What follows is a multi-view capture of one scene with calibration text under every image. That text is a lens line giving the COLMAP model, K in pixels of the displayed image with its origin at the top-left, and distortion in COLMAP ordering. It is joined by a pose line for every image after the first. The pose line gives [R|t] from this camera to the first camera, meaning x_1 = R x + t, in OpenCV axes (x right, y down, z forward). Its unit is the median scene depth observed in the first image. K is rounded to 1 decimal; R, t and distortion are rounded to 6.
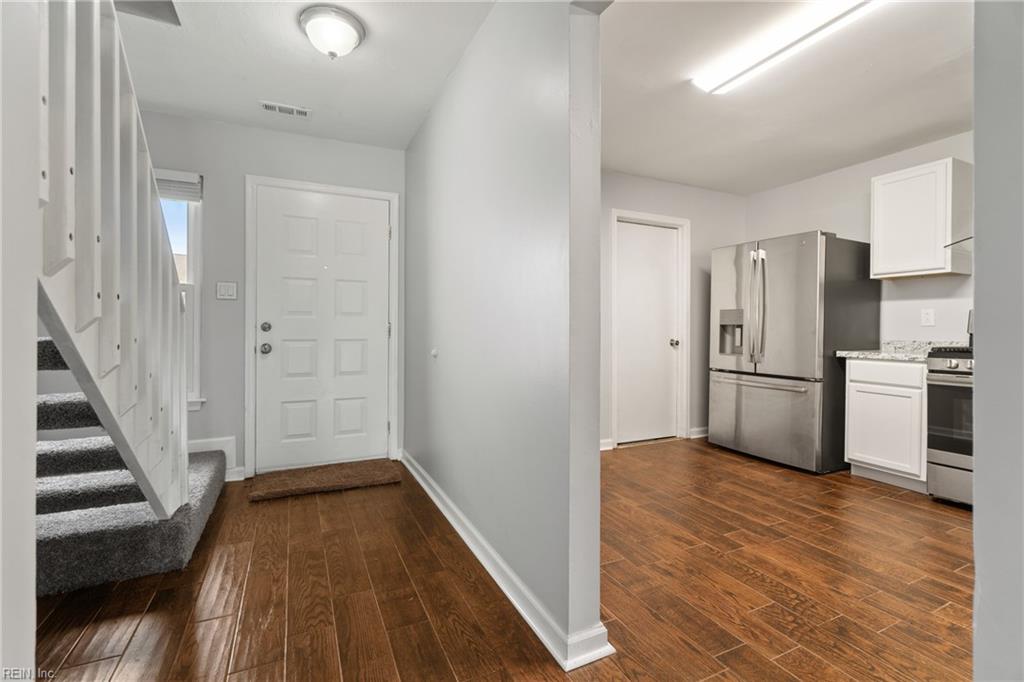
lens RADIAL K [[443.1, 0, 513.6], [0, 443.1, 332.4], [0, 0, 1]] dist [0.012283, -0.000279]
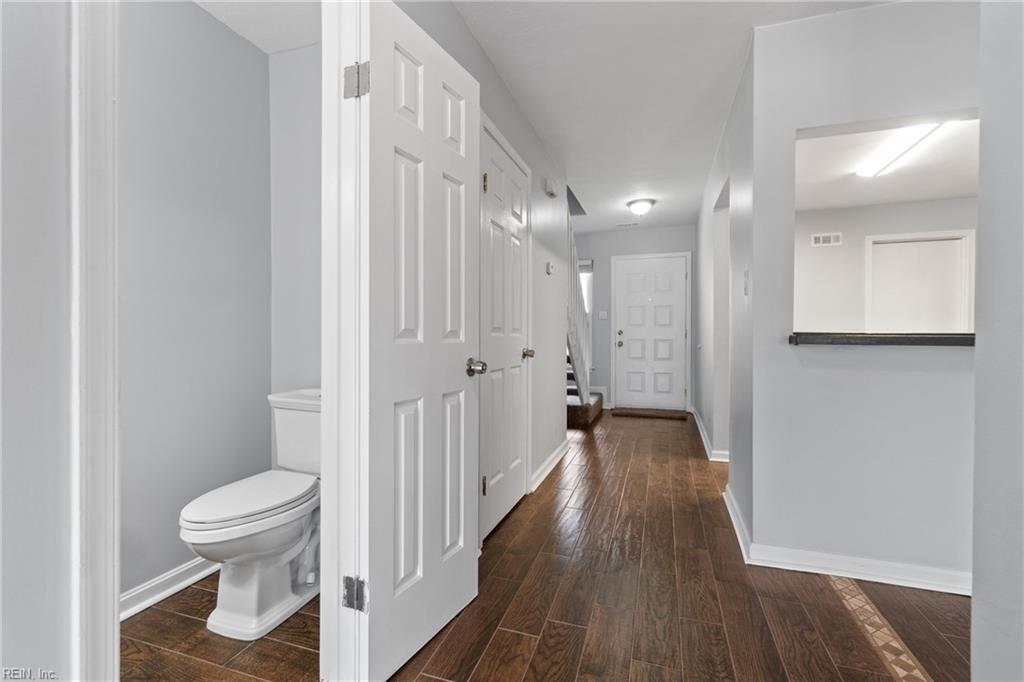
lens RADIAL K [[459.5, 0, 515.0], [0, 459.5, 323.7], [0, 0, 1]] dist [0.003410, 0.000013]
pose [[0.719652, -0.017425, -0.694116, 0.561067], [0.000617, 0.999701, -0.024456, -0.003265], [0.694335, 0.017172, 0.719447, -0.844255]]
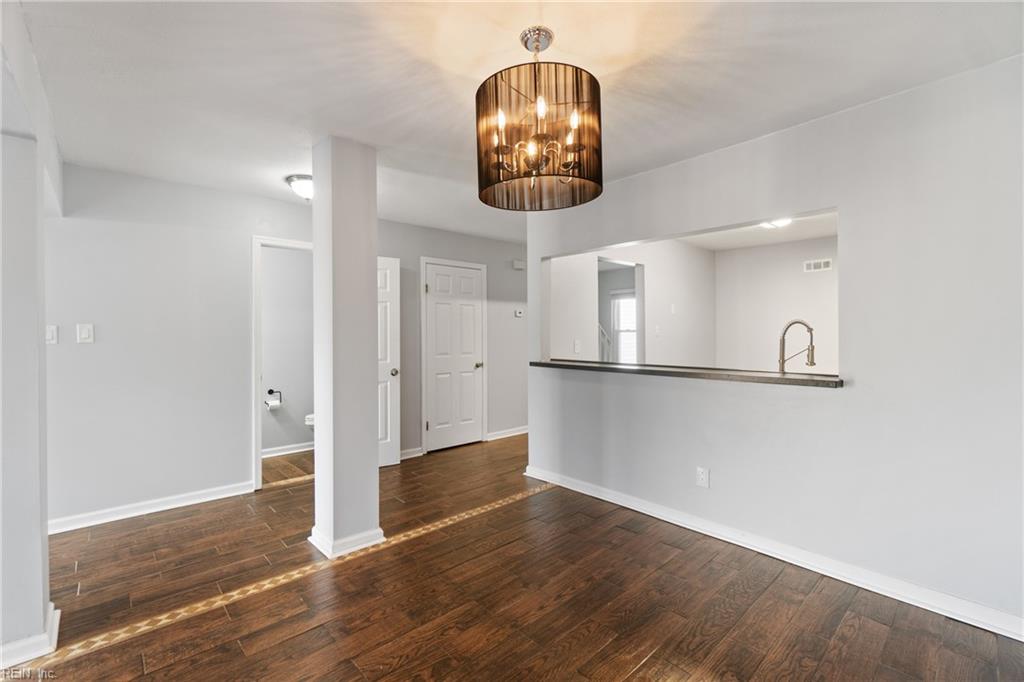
lens RADIAL K [[430.0, 0, 497.6], [0, 430.0, 343.9], [0, 0, 1]] dist [-0.003537, -0.000065]
pose [[0.276924, 0.012214, -0.960814, 1.558992], [0.004065, 0.999895, 0.013882, -0.072613], [0.960883, -0.007750, 0.276846, -0.525745]]
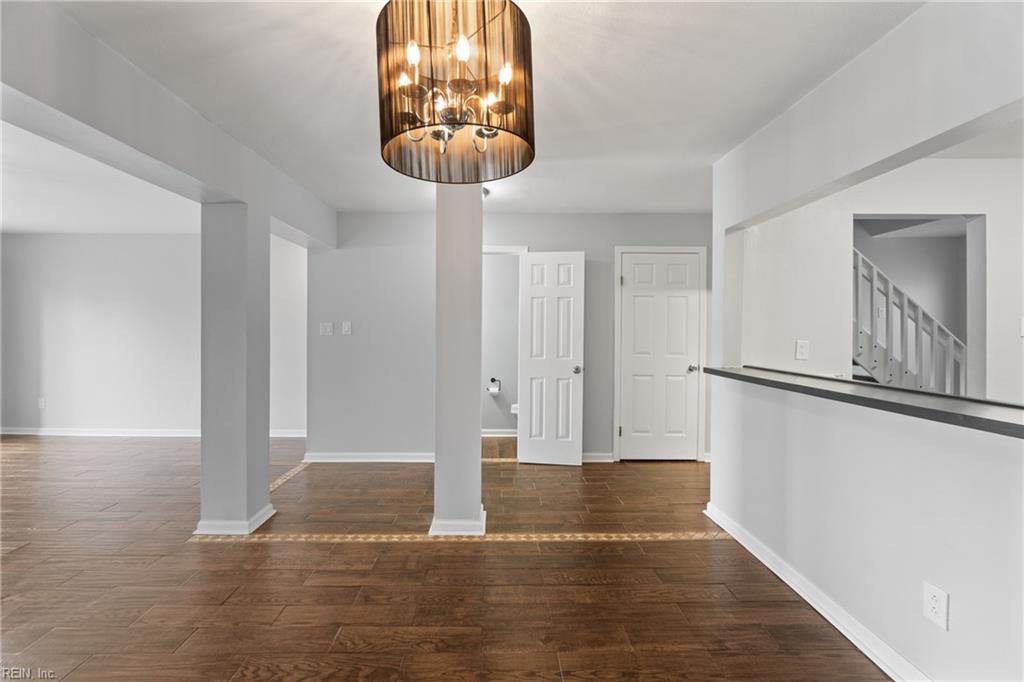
lens RADIAL K [[429.1, 0, 514.6], [0, 429.1, 341.0], [0, 0, 1]] dist [-0.001796, -0.000166]
pose [[-0.404471, 0.010065, -0.914495, 1.430339], [-0.009796, 0.999834, 0.015337, -0.071740], [0.914498, 0.015162, -0.404305, -0.092129]]
